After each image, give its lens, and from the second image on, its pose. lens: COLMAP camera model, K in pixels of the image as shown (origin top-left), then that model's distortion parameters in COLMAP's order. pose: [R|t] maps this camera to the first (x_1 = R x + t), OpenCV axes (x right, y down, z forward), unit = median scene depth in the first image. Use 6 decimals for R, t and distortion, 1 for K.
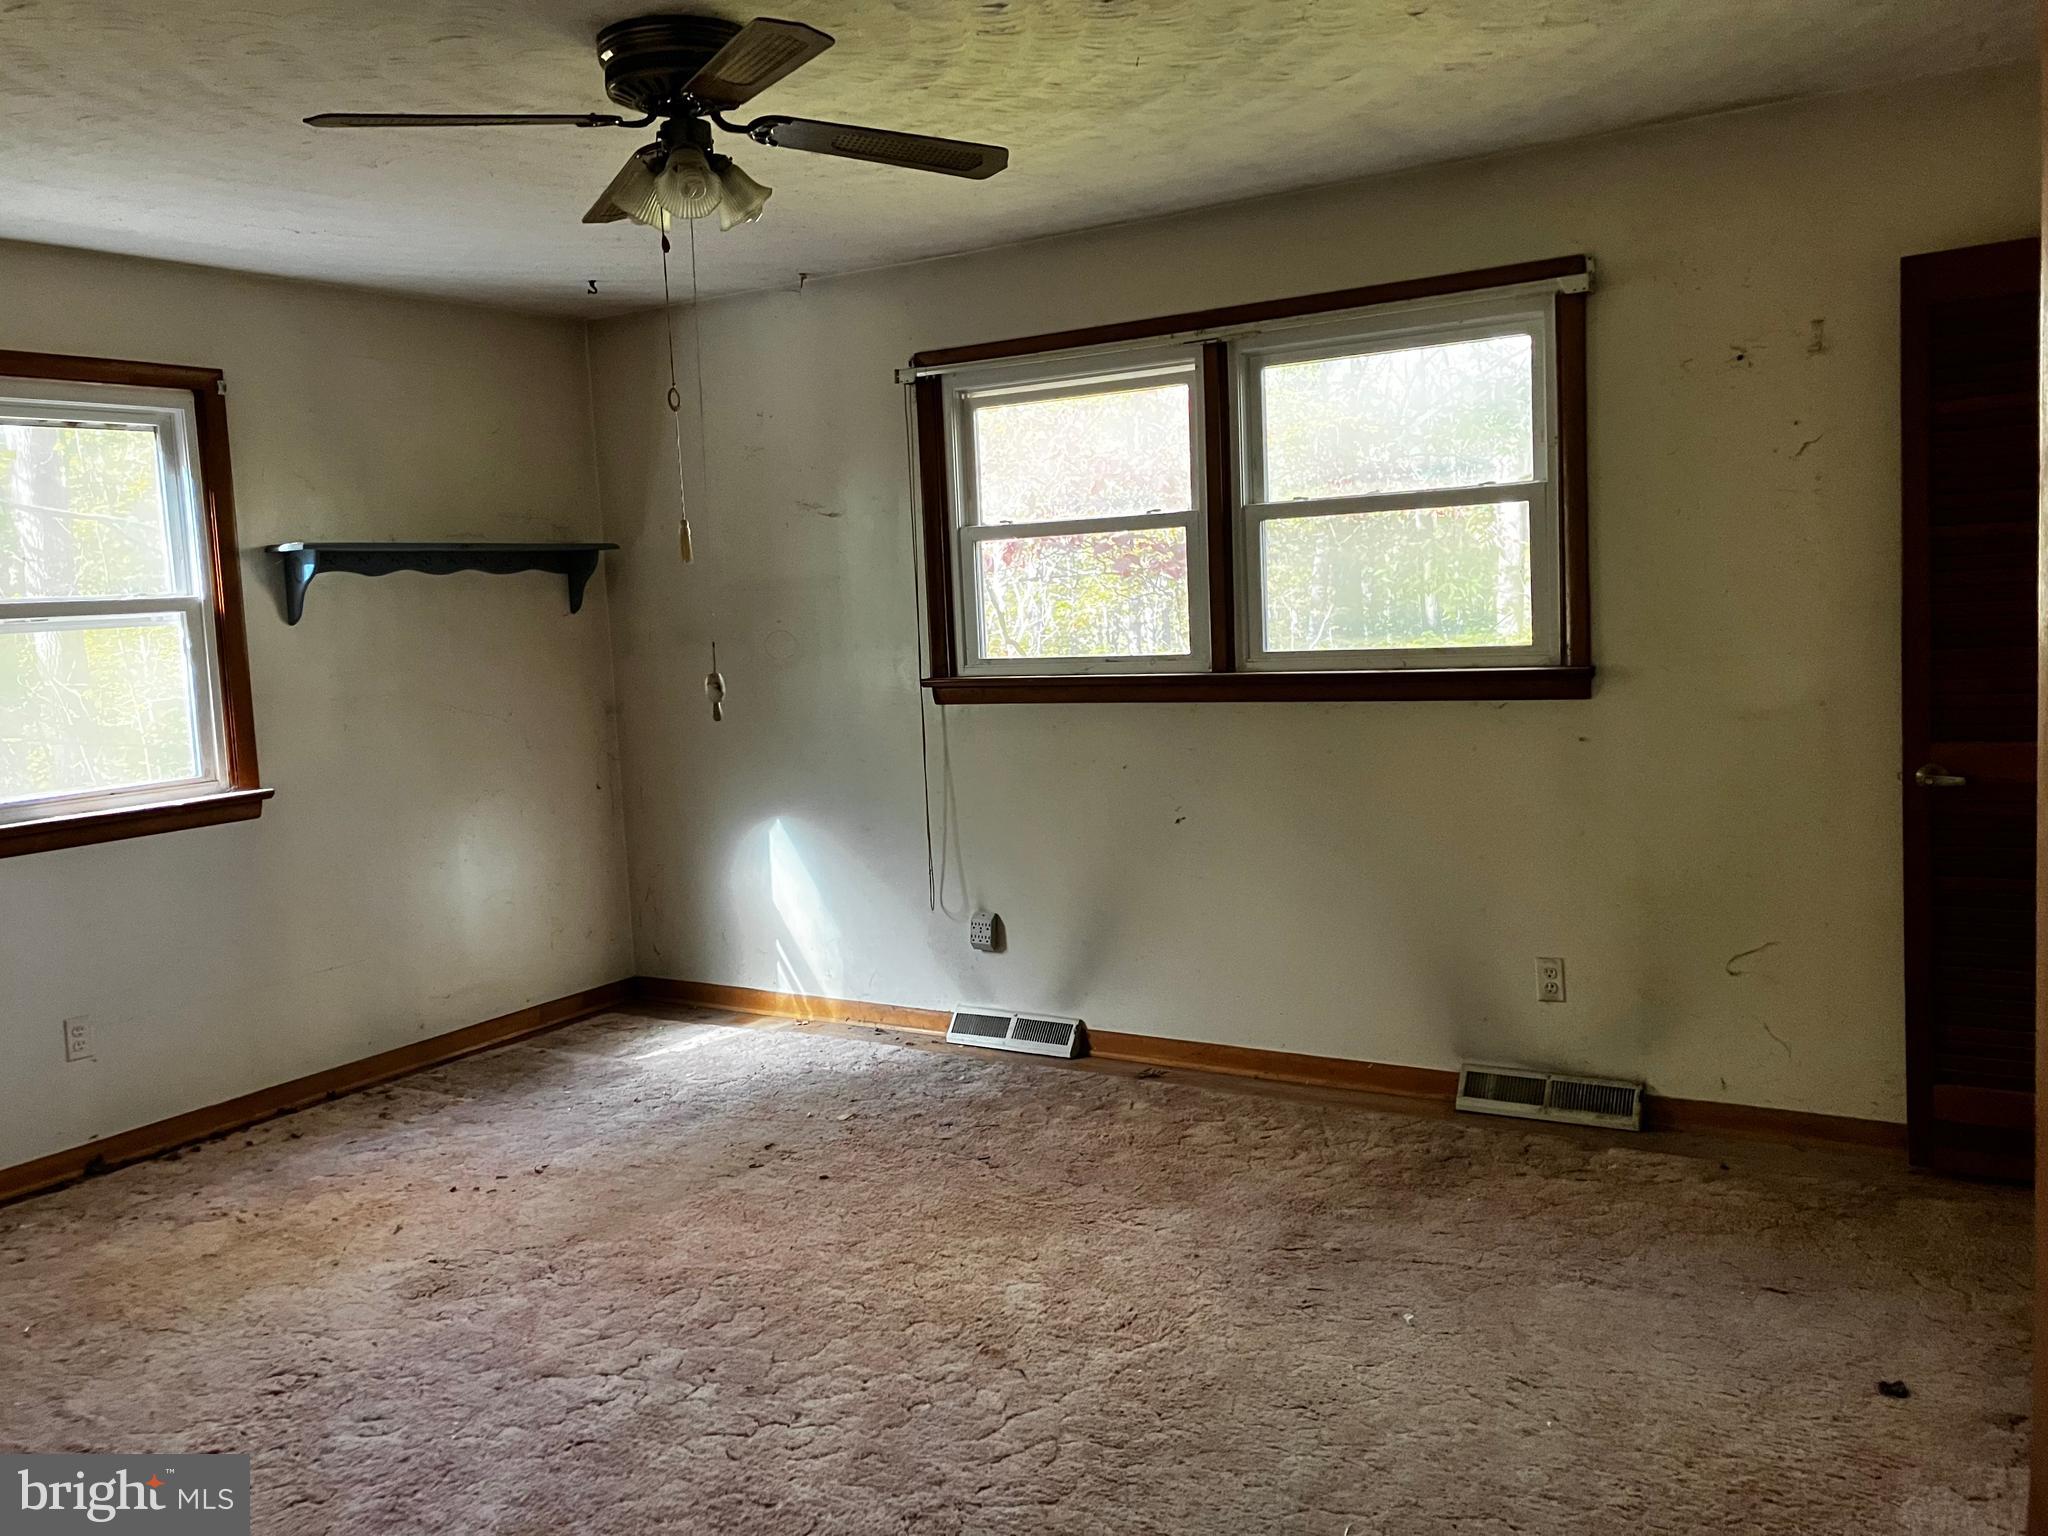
lens RADIAL K [[1645.2, 0, 1006.3], [0, 1645.2, 767.2], [0, 0, 1]] dist [0.019621, -0.013180]
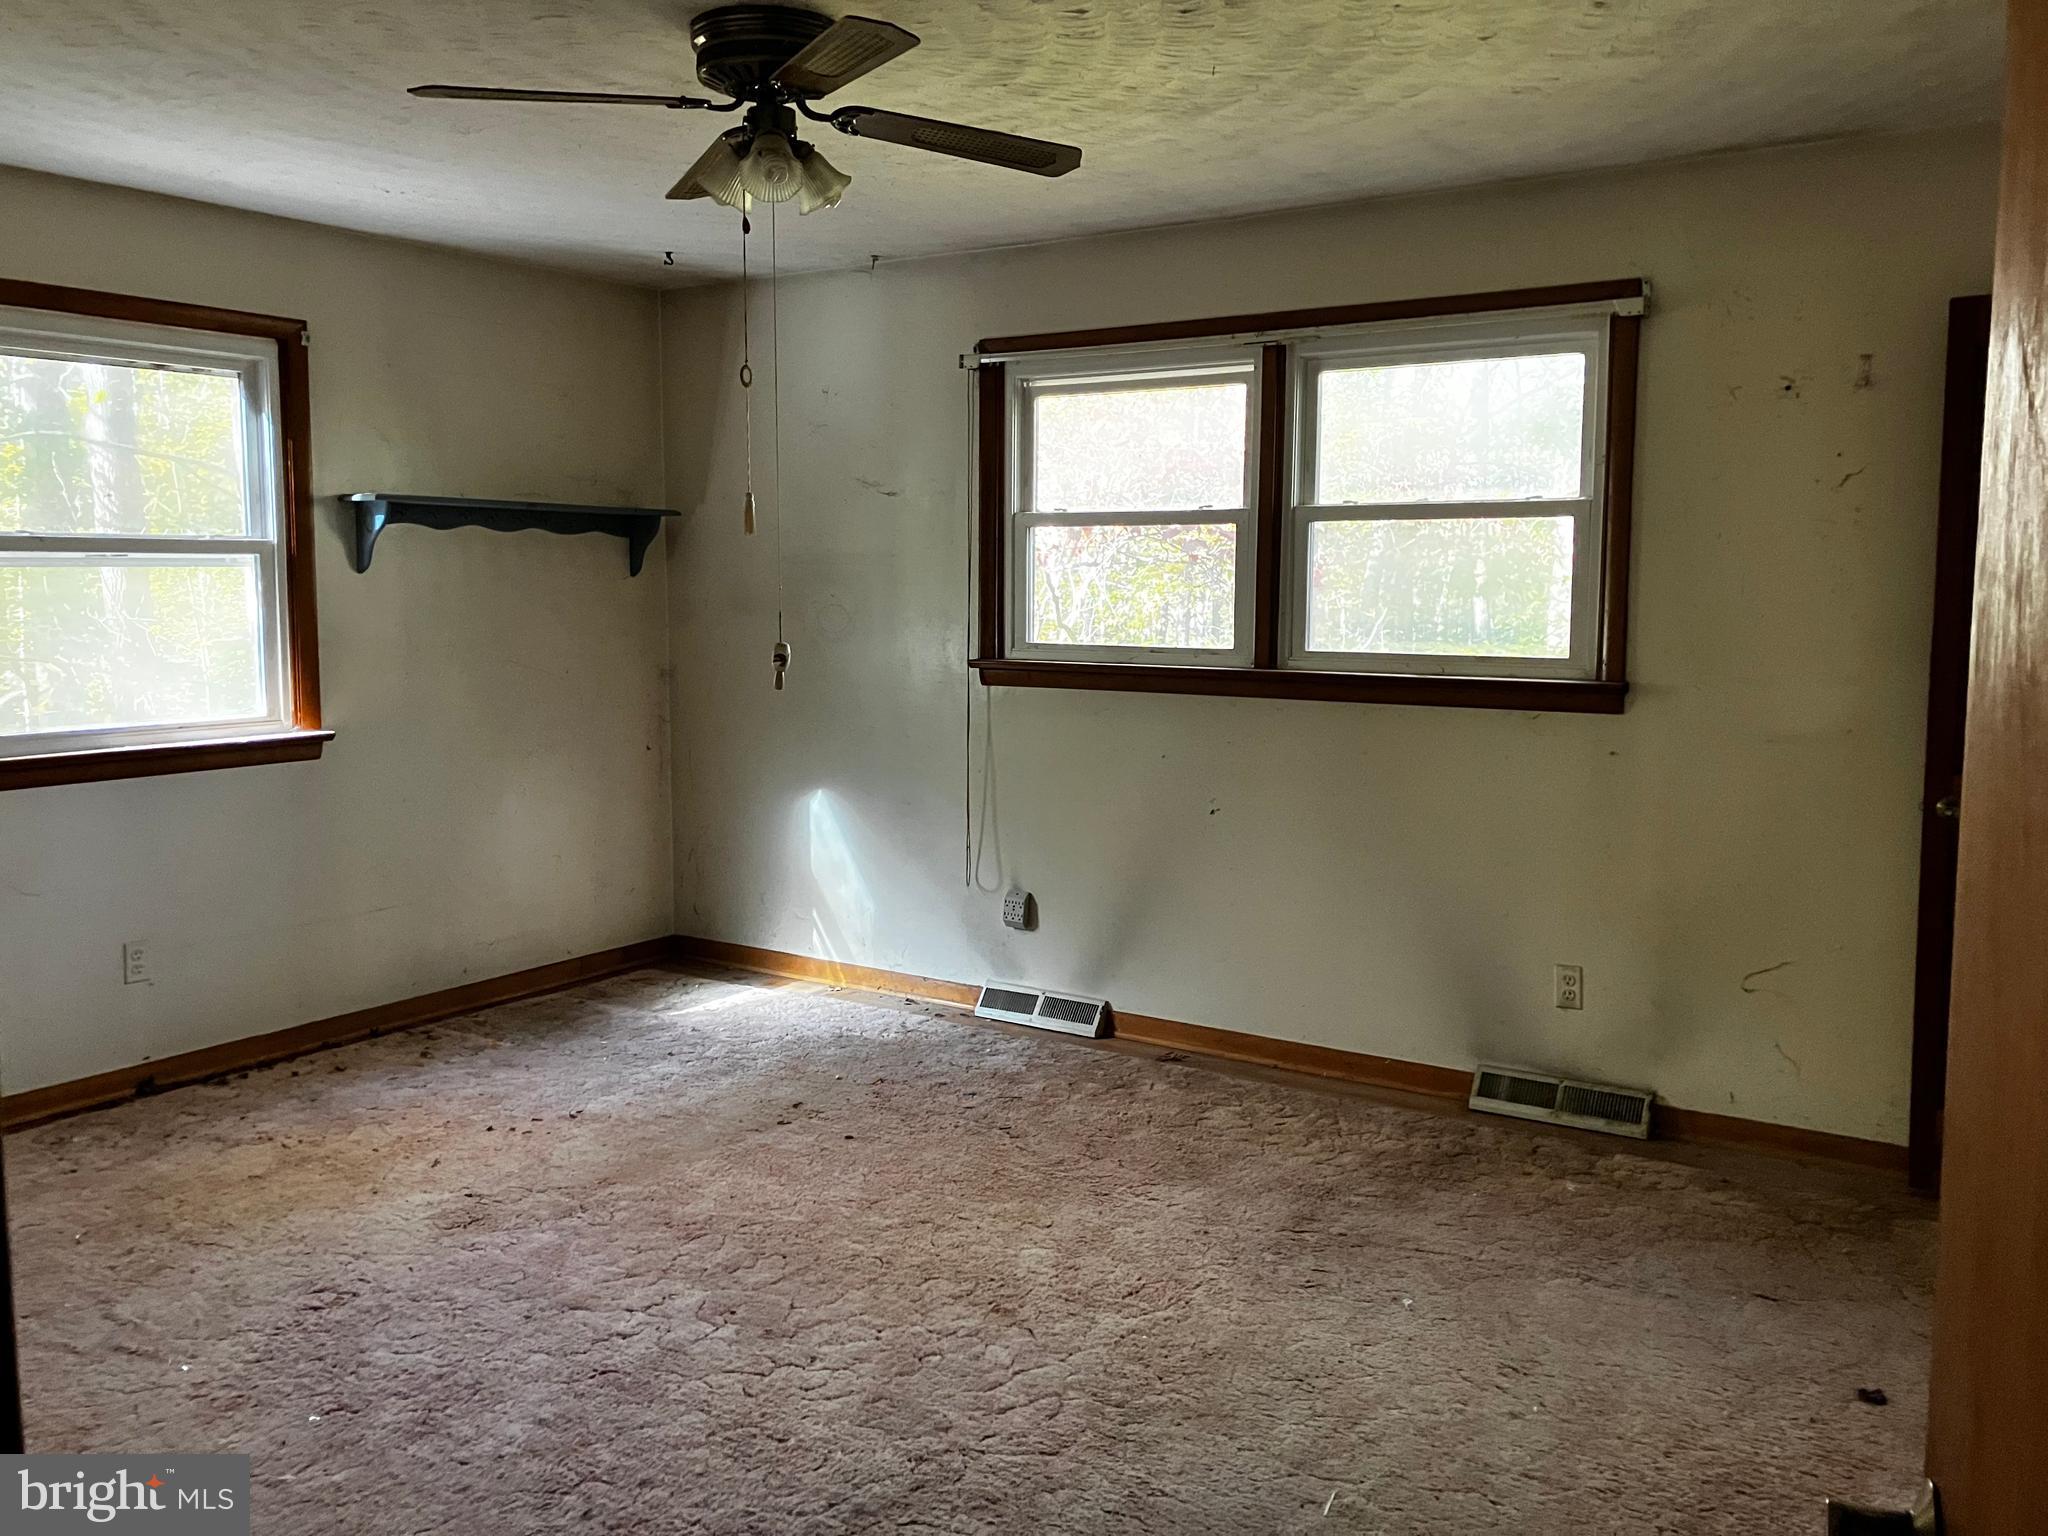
lens RADIAL K [[1645.2, 0, 1044.3], [0, 1645.2, 770.6], [0, 0, 1]] dist [0.019621, -0.013180]
pose [[0.998521, 0.054348, -0.001689, 0.000518], [-0.054327, 0.998466, 0.010702, 0.002623], [0.002268, -0.010595, 0.999941, -0.029118]]
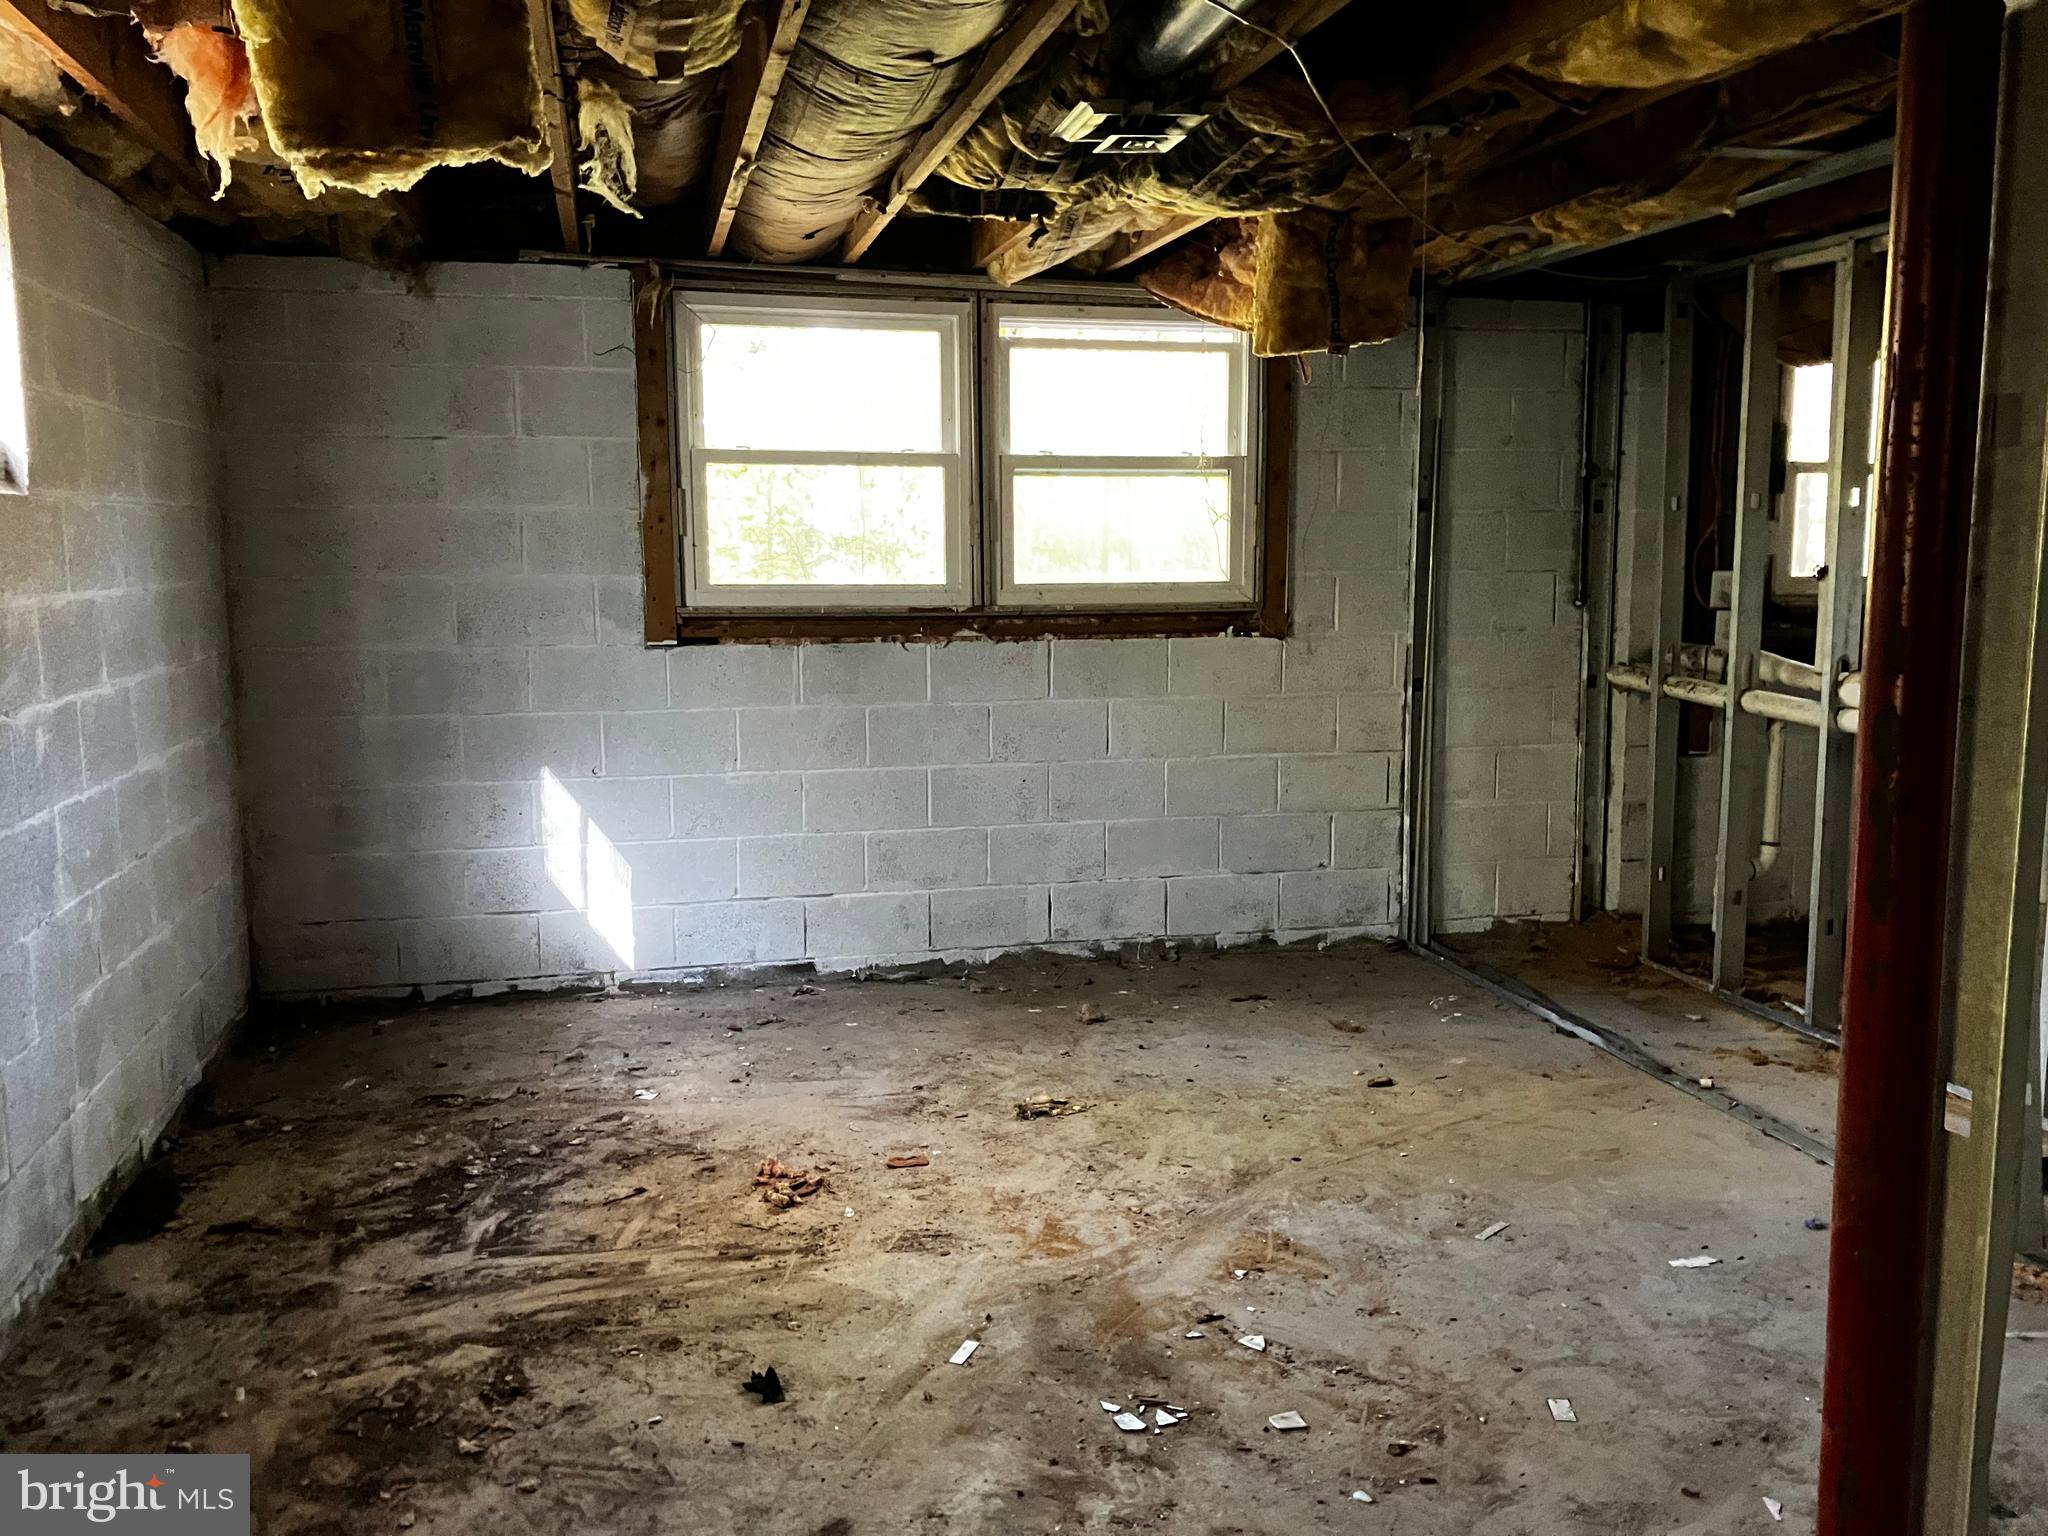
lens RADIAL K [[1645.2, 0, 1028.0], [0, 1645.2, 762.7], [0, 0, 1]] dist [0.019621, -0.013180]
pose [[0.668497, -0.051375, 0.741938, -0.932248], [0.044679, 0.998584, 0.028890, 0.024658], [-0.742371, 0.013836, 0.669846, 0.347193]]
